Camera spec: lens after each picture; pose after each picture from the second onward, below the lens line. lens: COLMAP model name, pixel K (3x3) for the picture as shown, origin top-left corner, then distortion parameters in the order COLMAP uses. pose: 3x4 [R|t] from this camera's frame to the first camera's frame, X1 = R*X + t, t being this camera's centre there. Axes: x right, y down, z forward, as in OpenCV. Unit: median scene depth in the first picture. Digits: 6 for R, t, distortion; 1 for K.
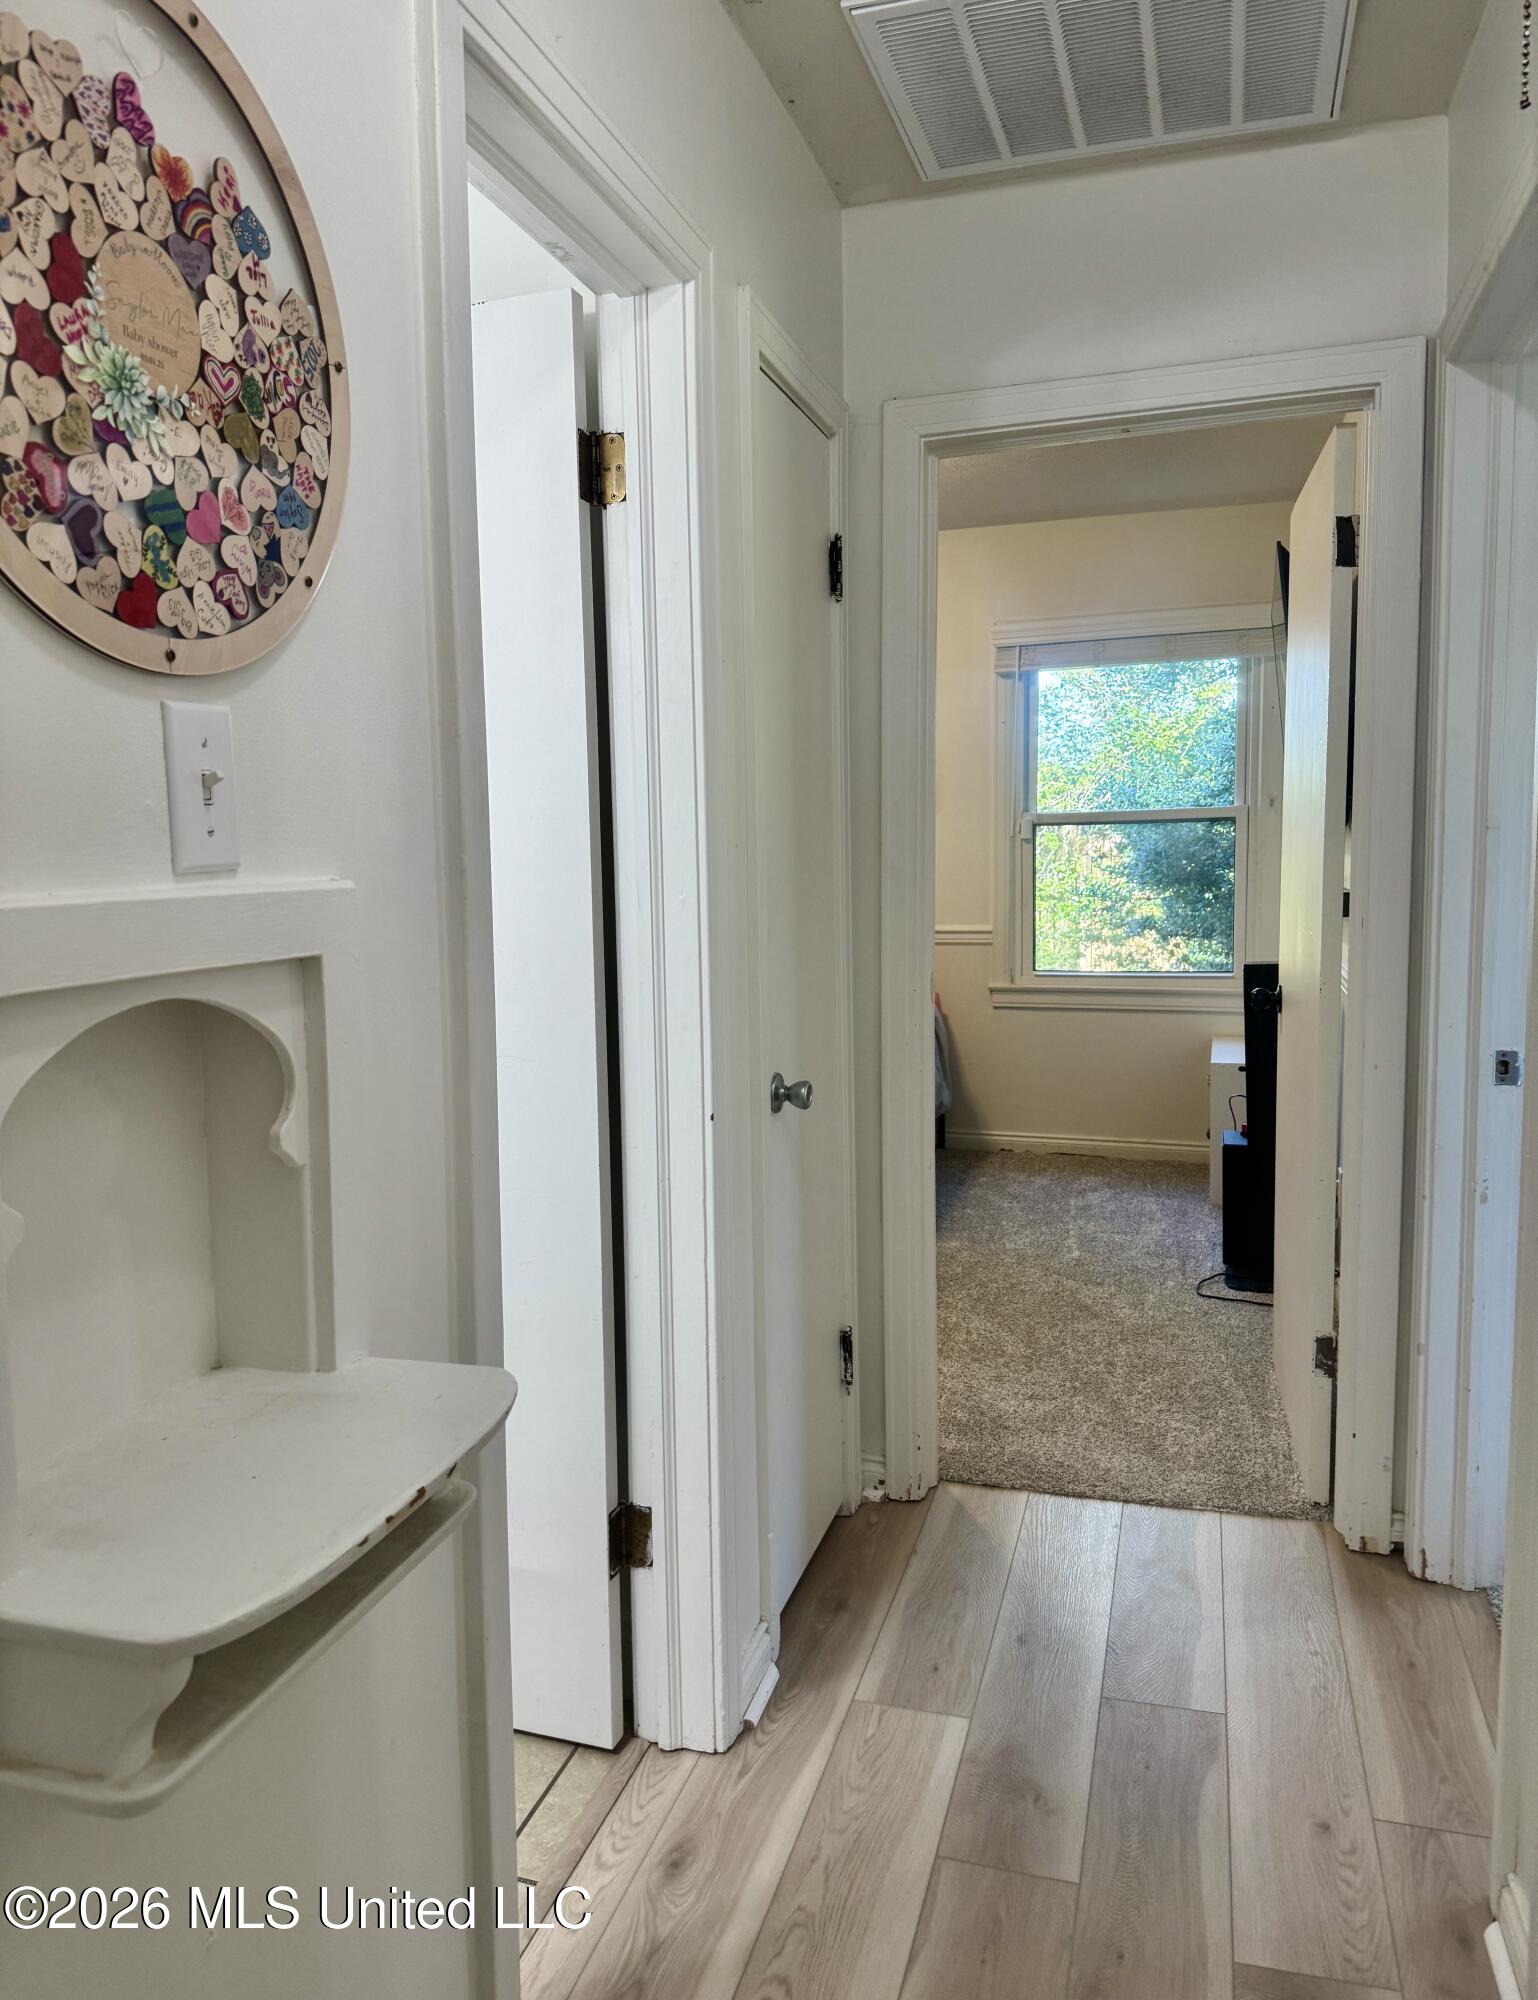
lens RADIAL K [[1554.1, 0, 772.6], [0, 1554.1, 999.4], [0, 0, 1]] dist [0.062886, -0.004165]
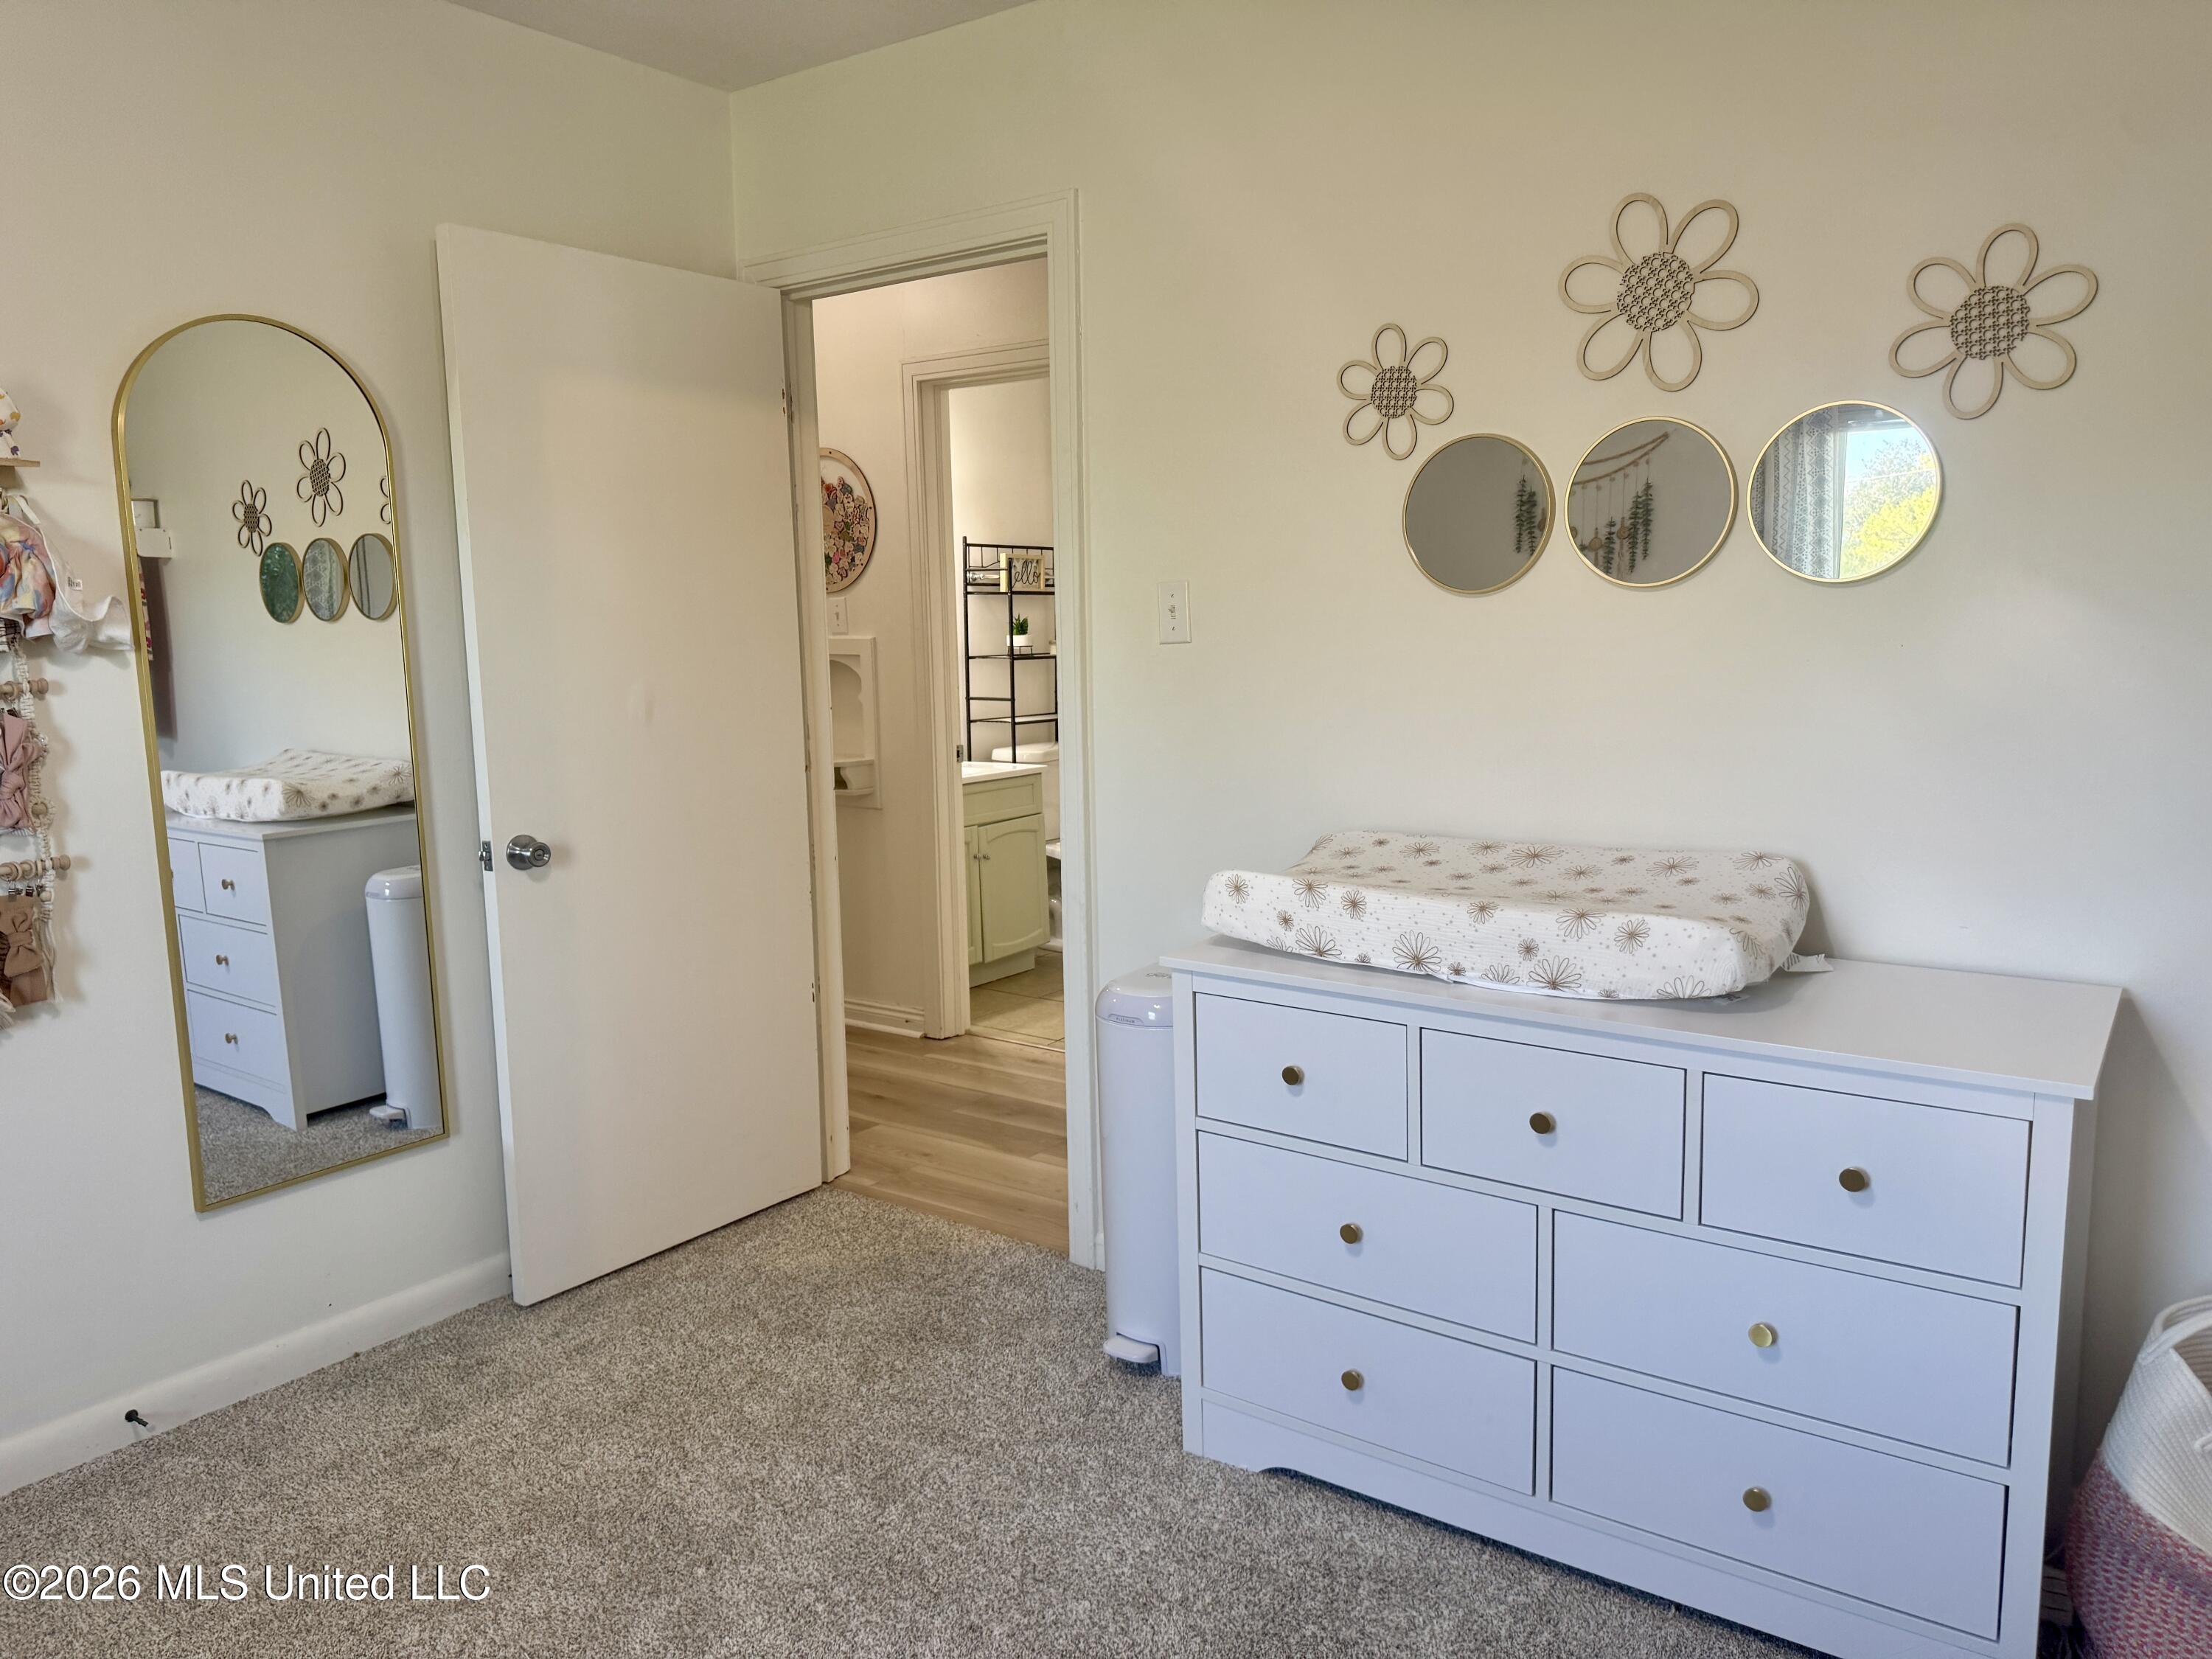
lens RADIAL K [[1498.9, 0, 1103.8], [0, 1498.9, 831.9], [0, 0, 1]] dist [0.055524, -0.062826]
pose [[-0.337514, 0.147981, -0.929616, 2.088547], [-0.076223, 0.980026, 0.183680, -0.227999], [0.938230, 0.132853, -0.319493, 1.902257]]
